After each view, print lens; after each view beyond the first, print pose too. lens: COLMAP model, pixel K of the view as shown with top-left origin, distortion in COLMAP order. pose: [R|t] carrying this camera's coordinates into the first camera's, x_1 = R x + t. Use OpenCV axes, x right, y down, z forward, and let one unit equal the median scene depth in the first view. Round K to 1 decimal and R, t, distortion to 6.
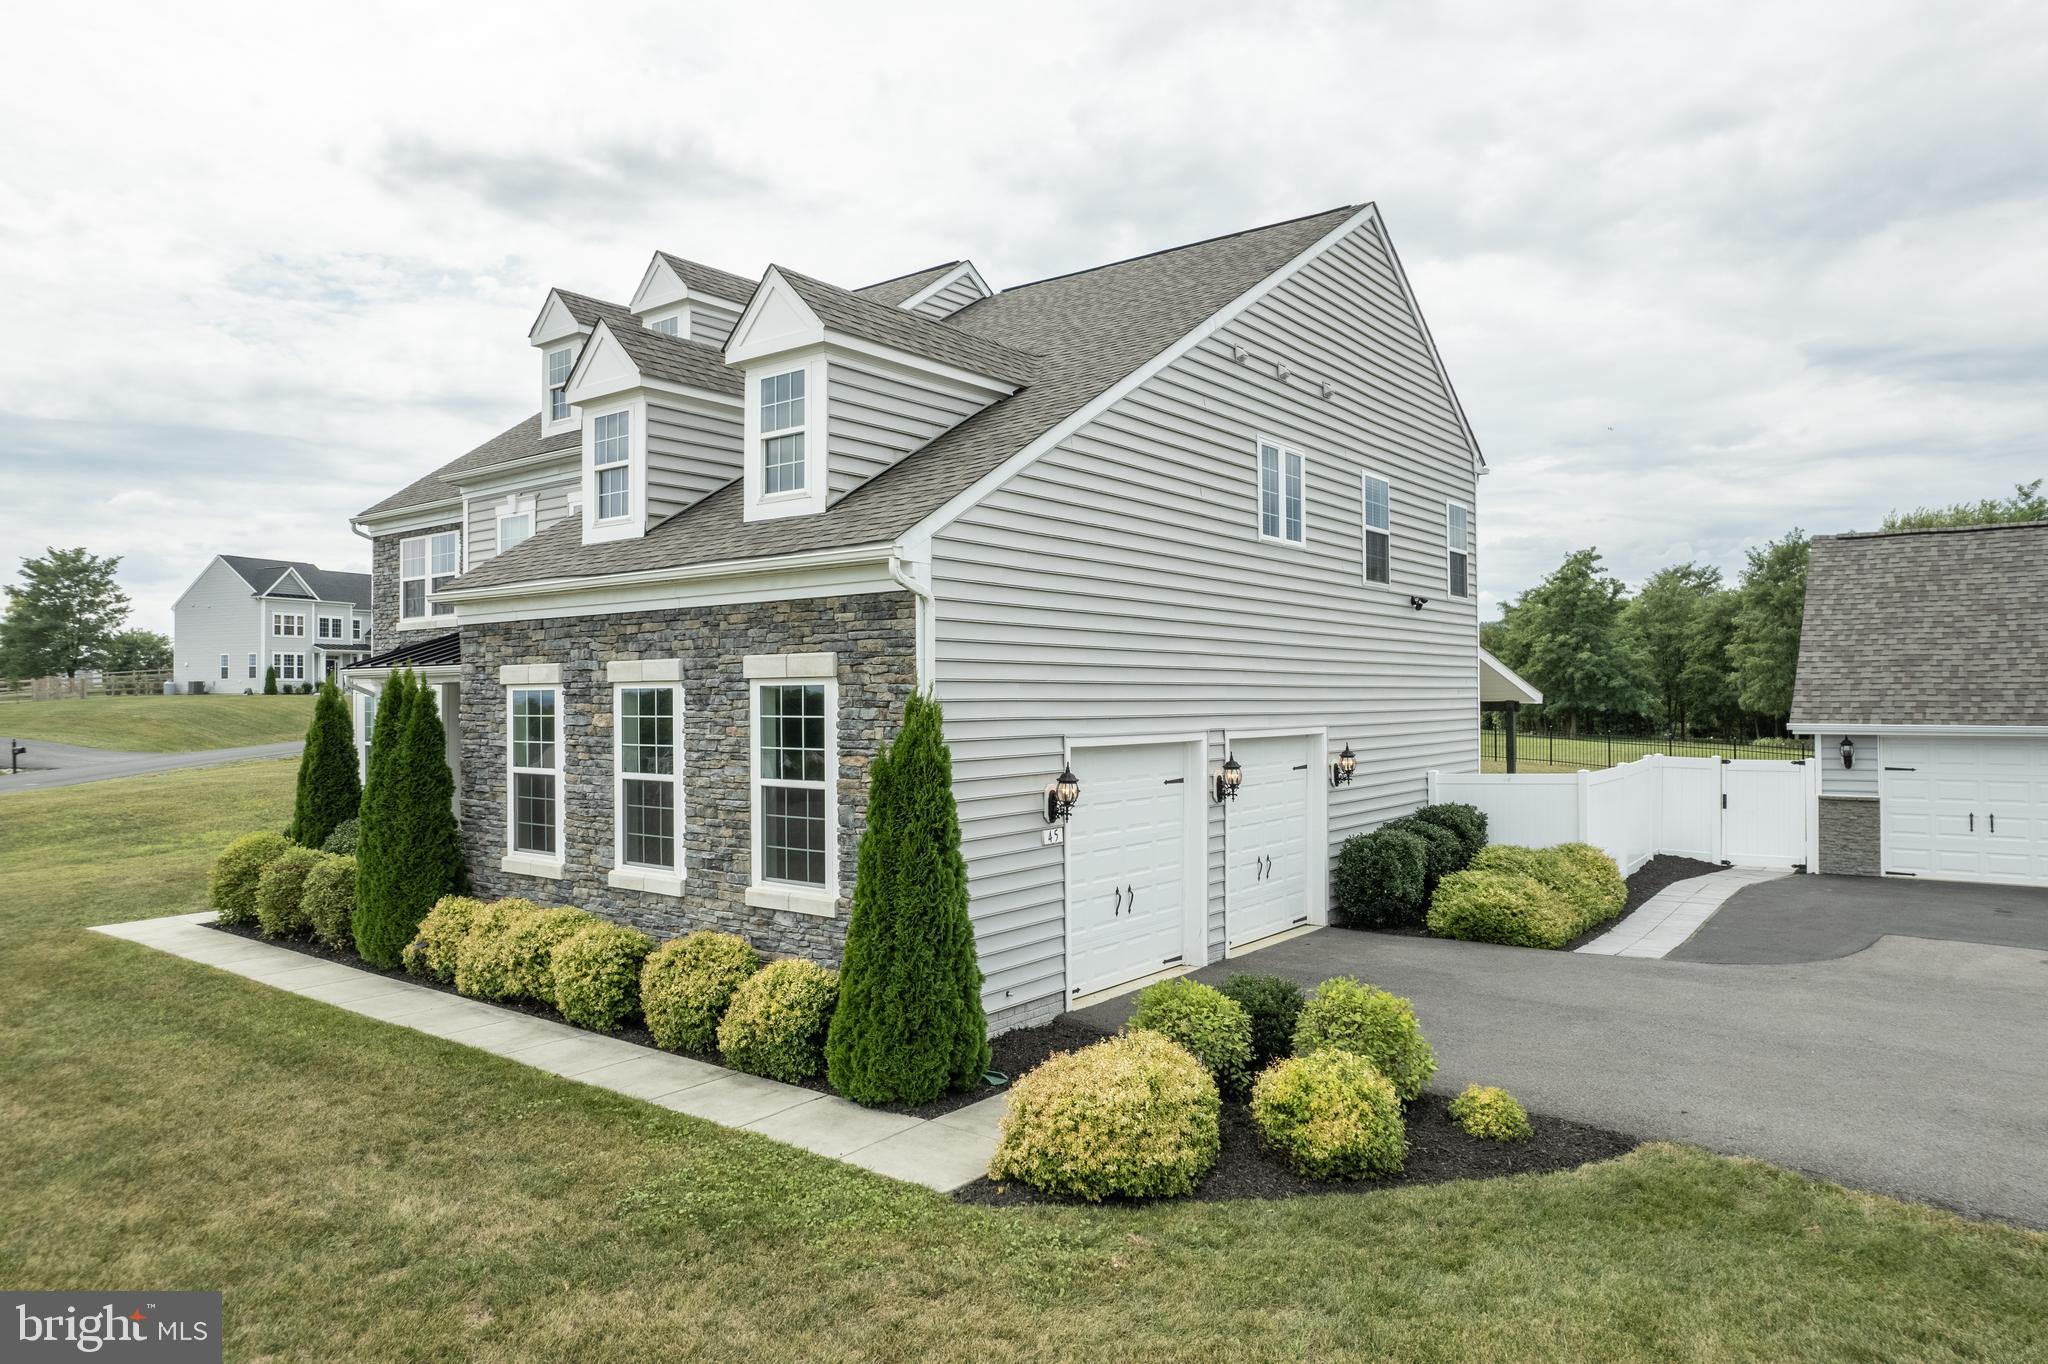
lens RADIAL K [[1305.6, 0, 1032.0], [0, 1305.6, 676.8], [0, 0, 1]] dist [-0.067197, 0.058333]
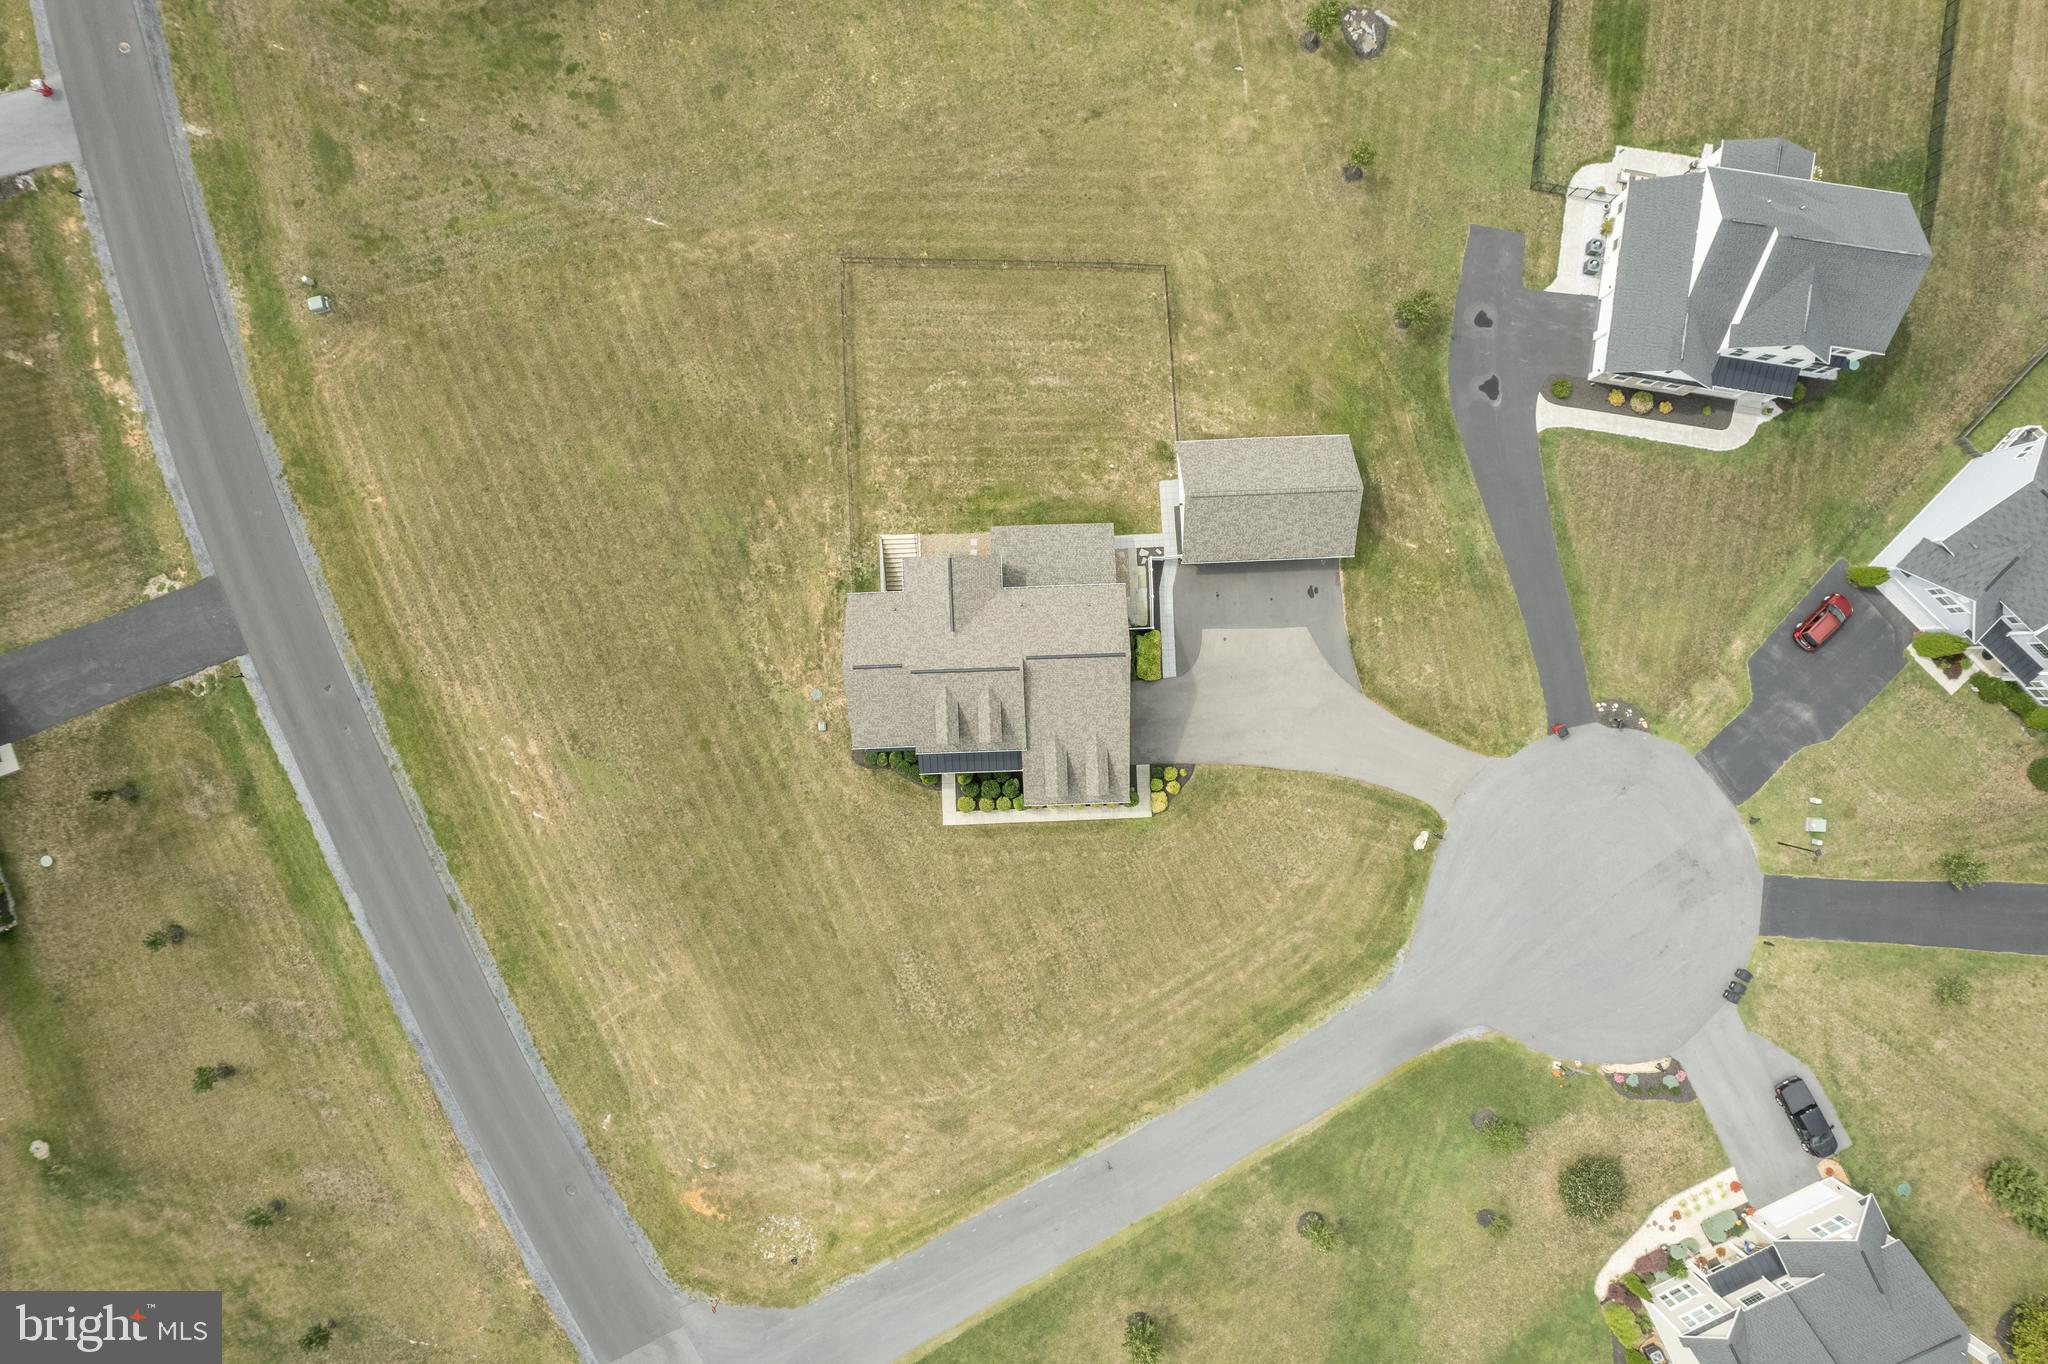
lens RADIAL K [[1310.8, 0, 1025.3], [0, 1310.8, 686.2], [0, 0, 1]] dist [-0.080881, 0.077440]
pose [[0.773231, -0.634120, 0.002507, -0.131744], [-0.012207, -0.010932, 0.999866, -6.441414], [-0.634007, -0.773157, -0.016194, 1.607723]]
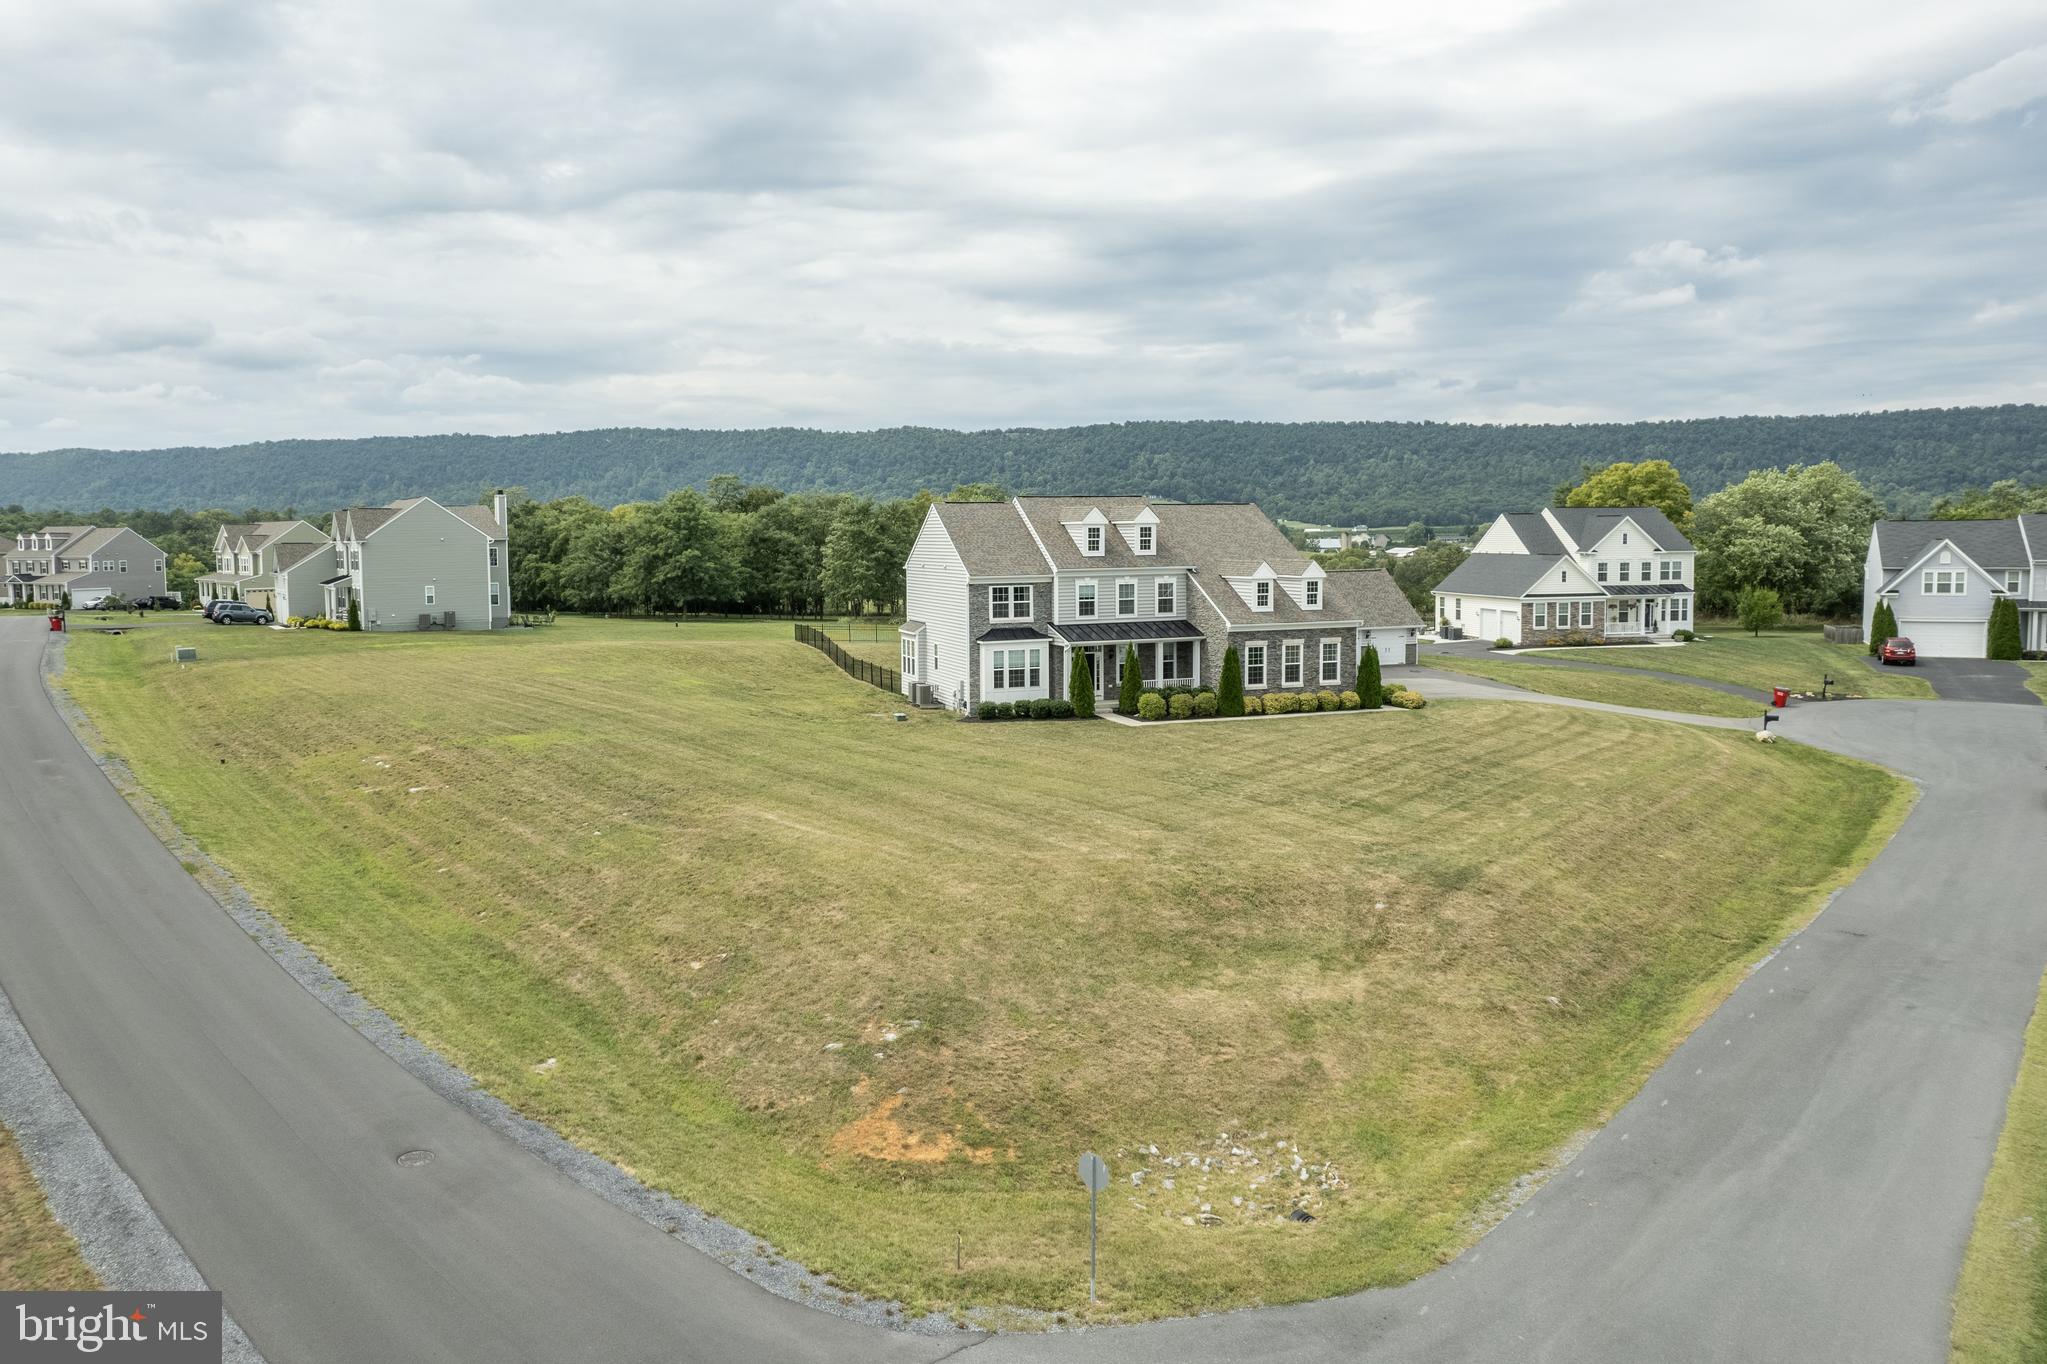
lens RADIAL K [[1441.4, 0, 937.0], [0, 1441.4, 648.7], [0, 0, 1]] dist [-0.050251, -0.000646]
pose [[0.559971, -0.067942, 0.825722, -5.014503], [-0.004022, 0.996397, 0.084713, -0.391781], [-0.828503, -0.050757, 0.557680, -0.809043]]
